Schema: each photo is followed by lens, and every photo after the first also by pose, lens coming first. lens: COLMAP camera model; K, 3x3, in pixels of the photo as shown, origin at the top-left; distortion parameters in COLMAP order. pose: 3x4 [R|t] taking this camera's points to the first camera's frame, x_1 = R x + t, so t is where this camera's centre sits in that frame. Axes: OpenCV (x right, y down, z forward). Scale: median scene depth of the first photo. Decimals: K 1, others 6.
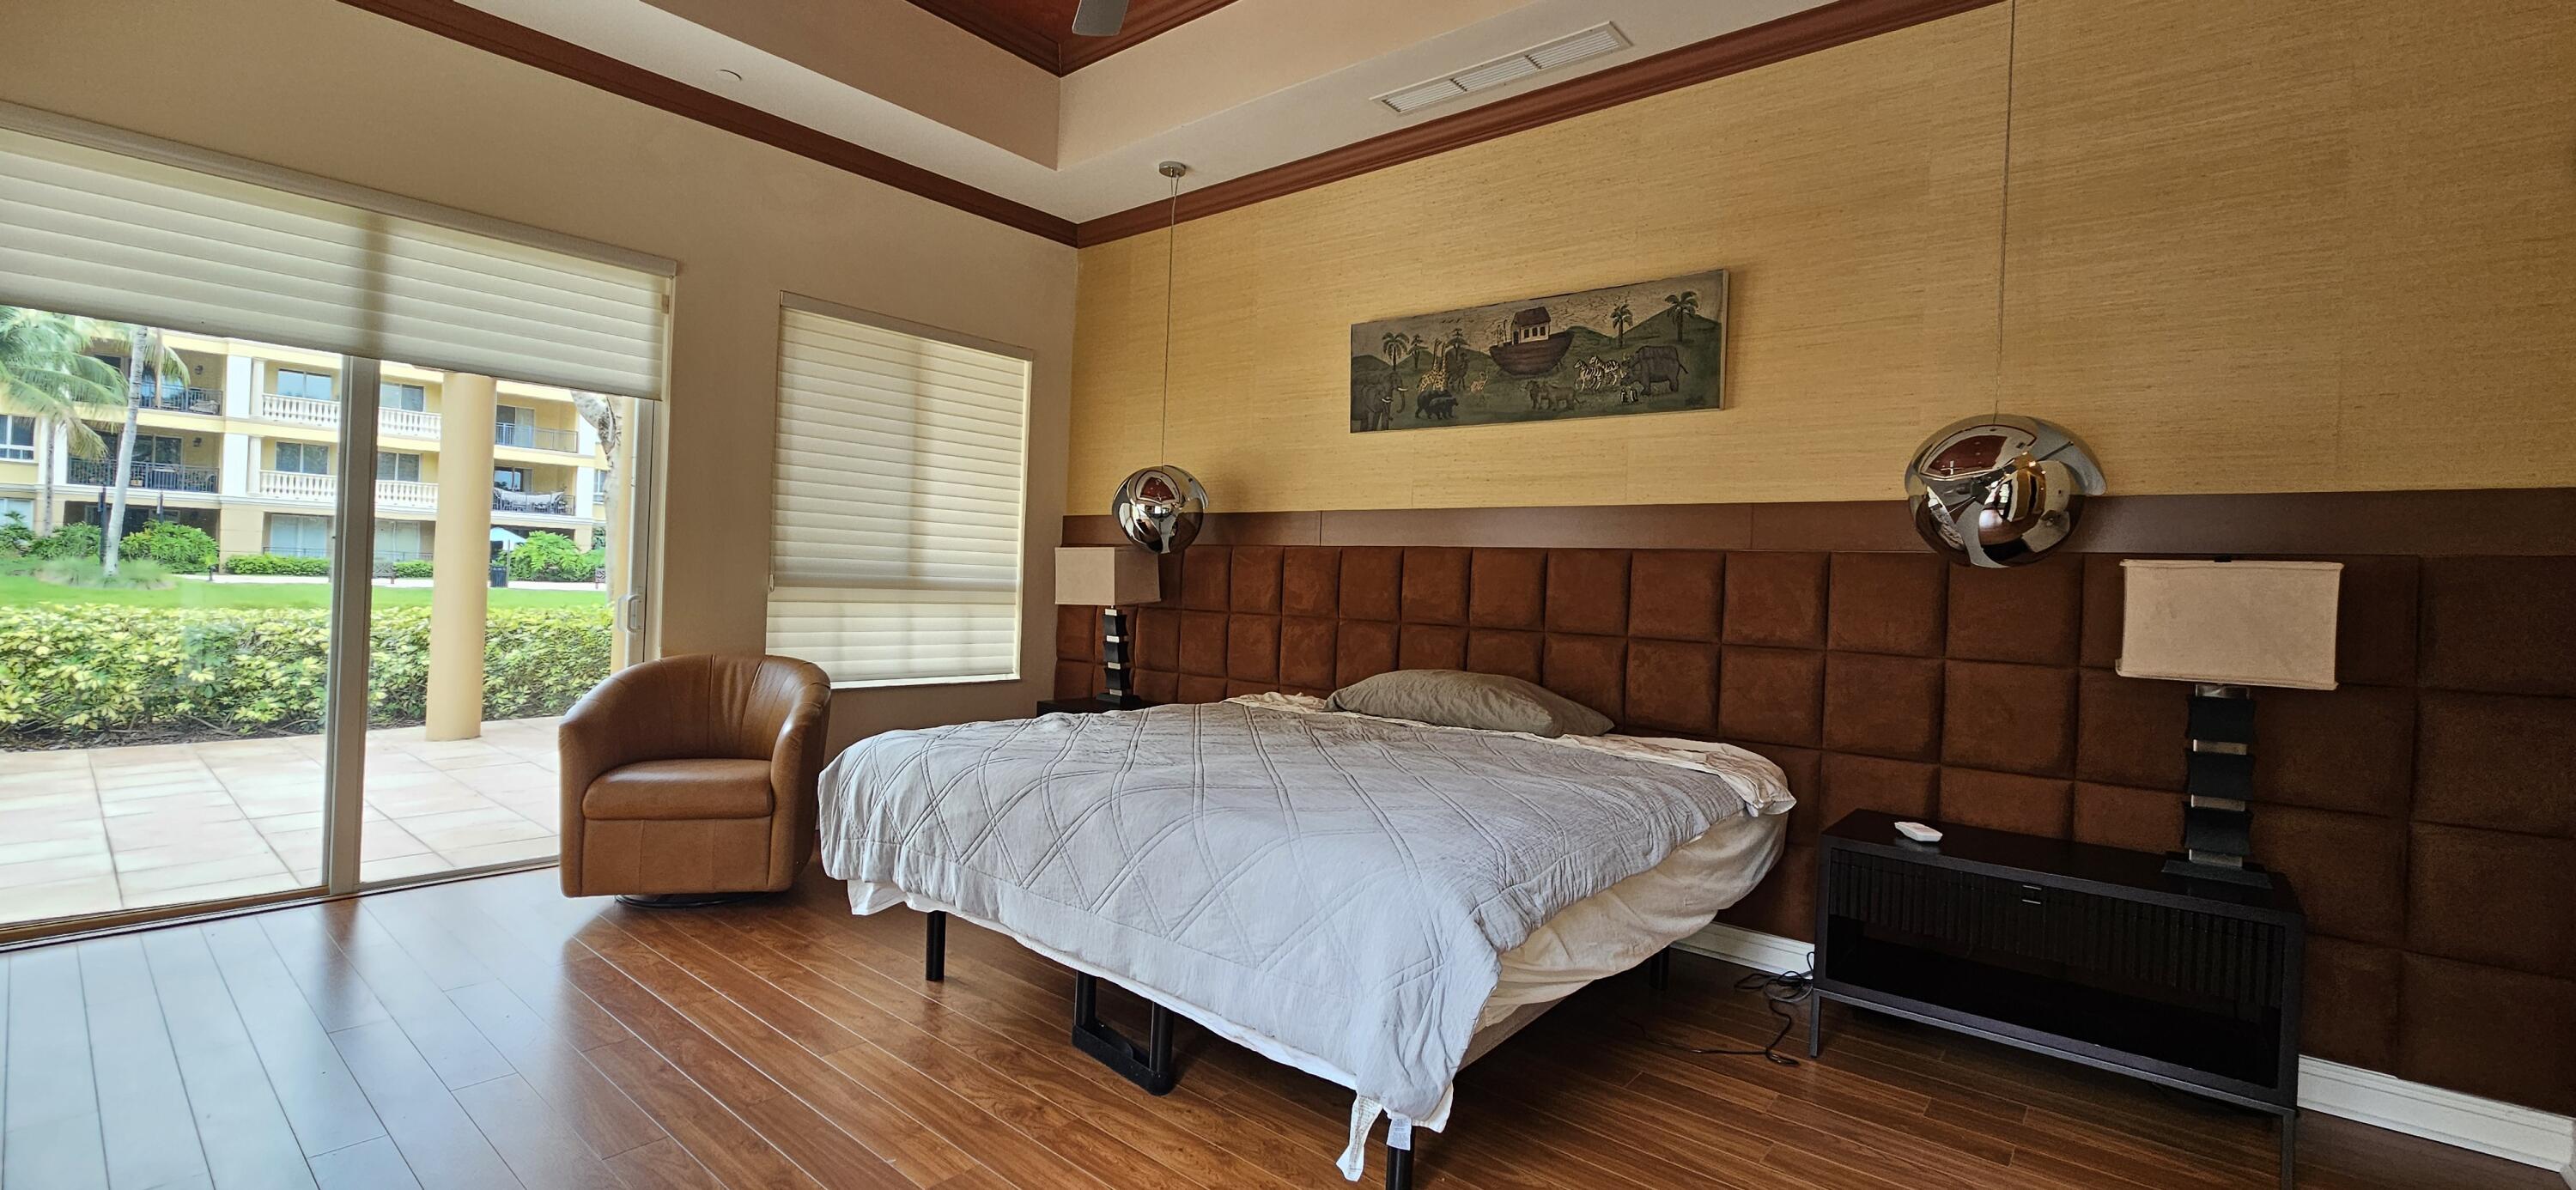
lens RADIAL K [[1054.8, 0, 1294.5], [0, 1054.8, 586.5], [0, 0, 1]] dist [-0.003998, -0.000447]
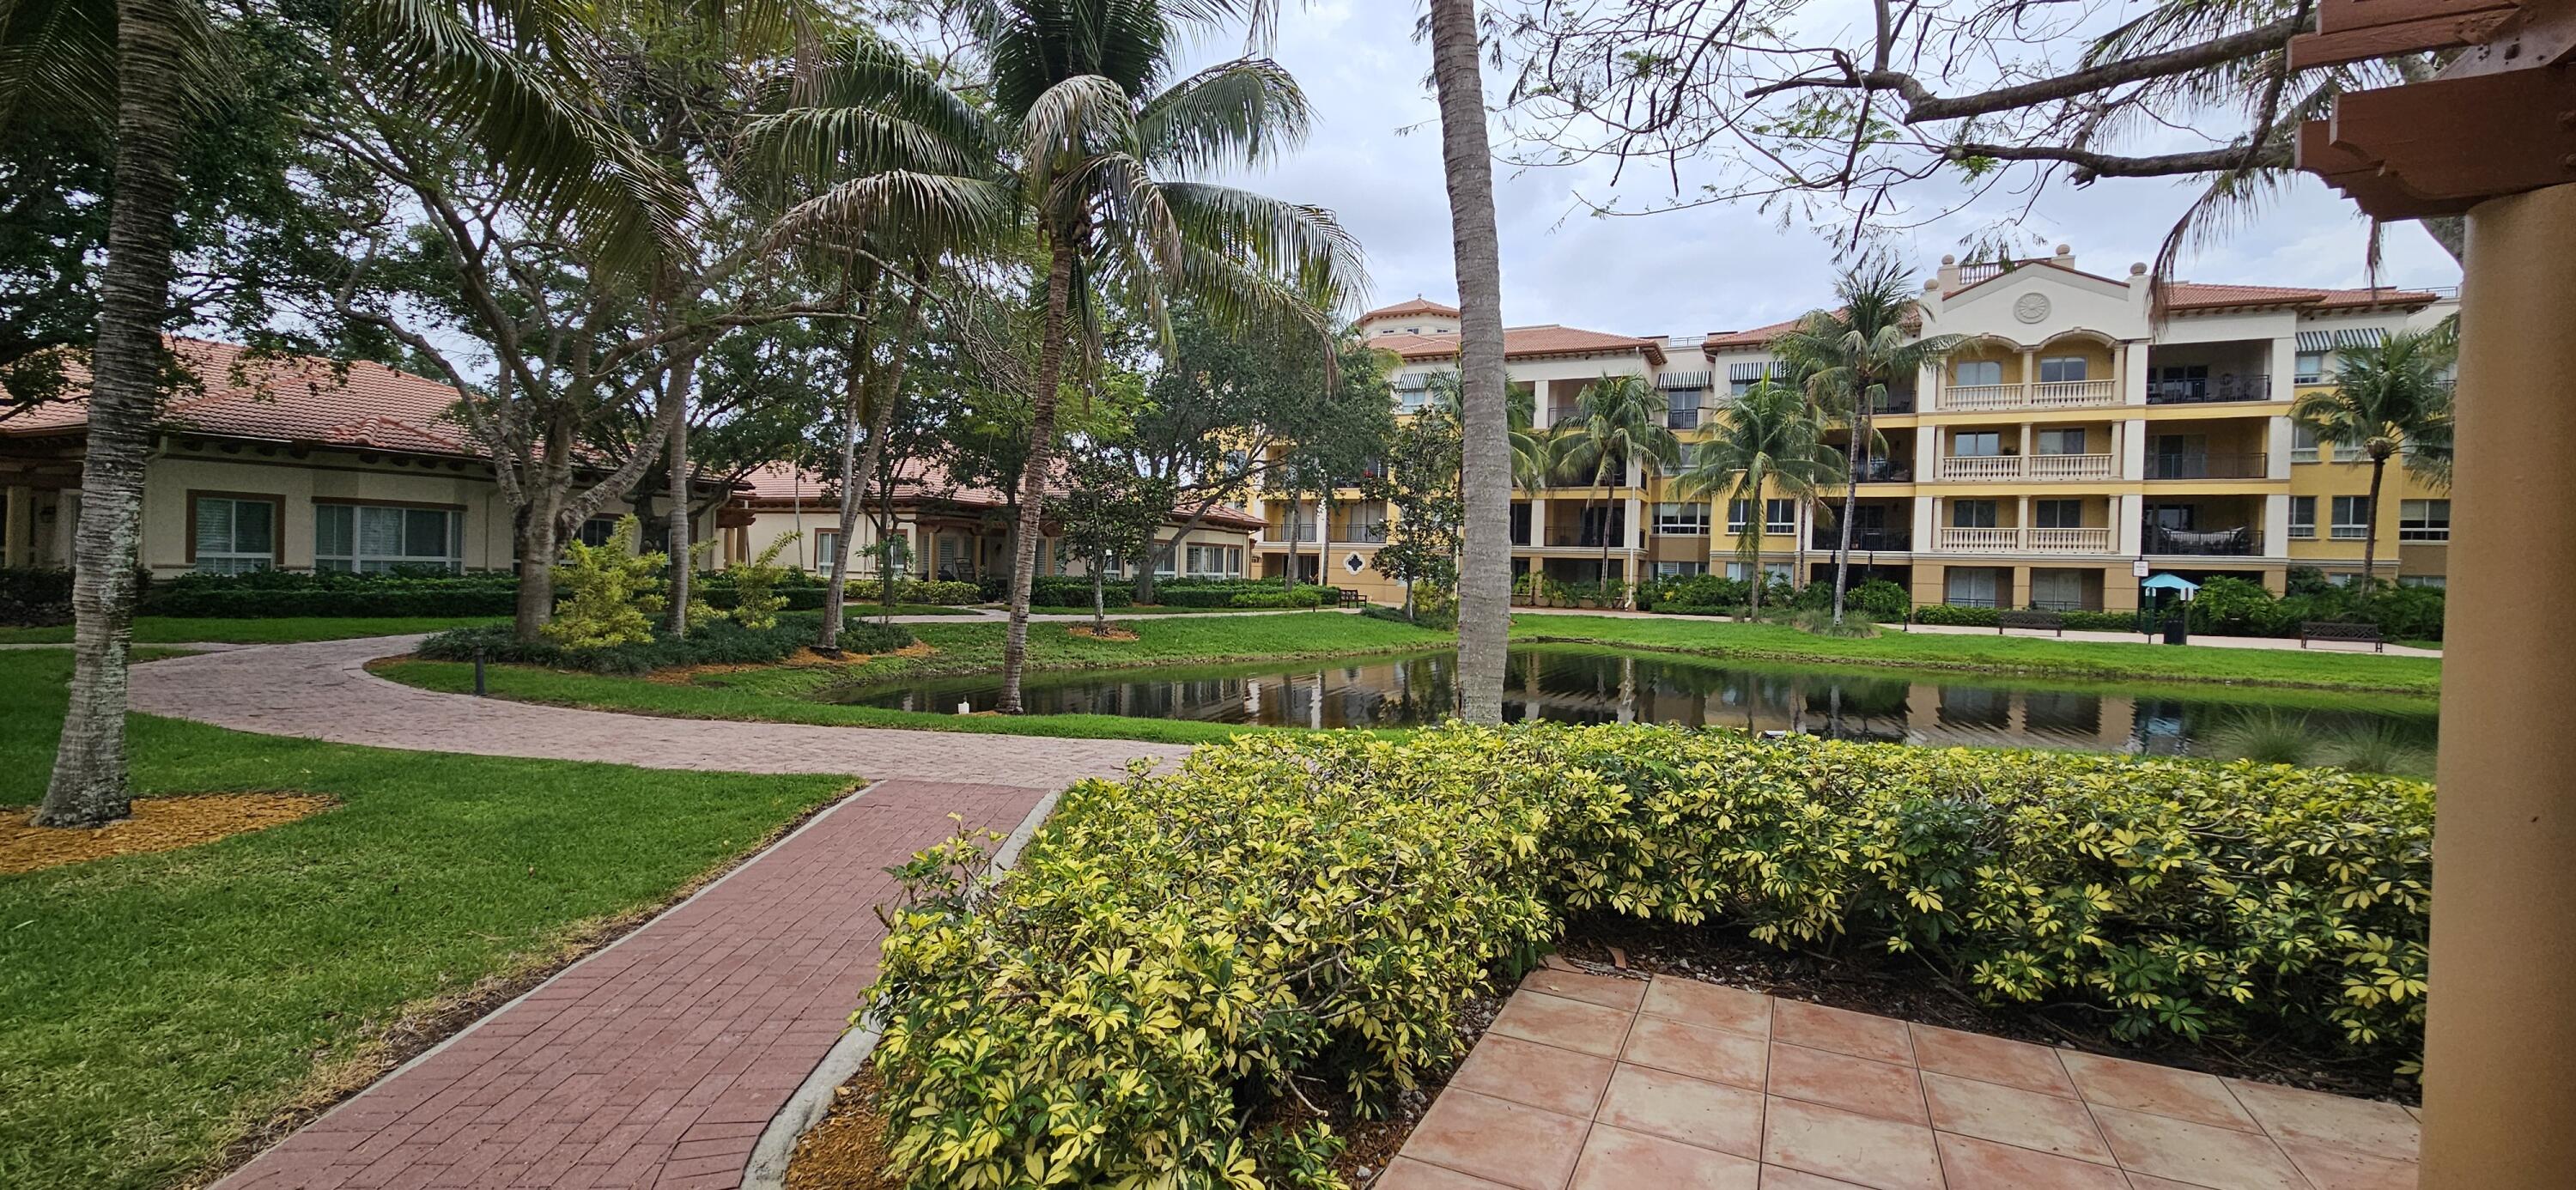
lens RADIAL K [[1054.8, 0, 1301.0], [0, 1054.8, 579.1], [0, 0, 1]] dist [-0.003998, -0.000447]
pose [[0.248627, -0.026813, -0.968228, -0.620941], [-0.018761, 0.999296, -0.032491, -0.063201], [0.968418, 0.026244, 0.247949, 0.576872]]
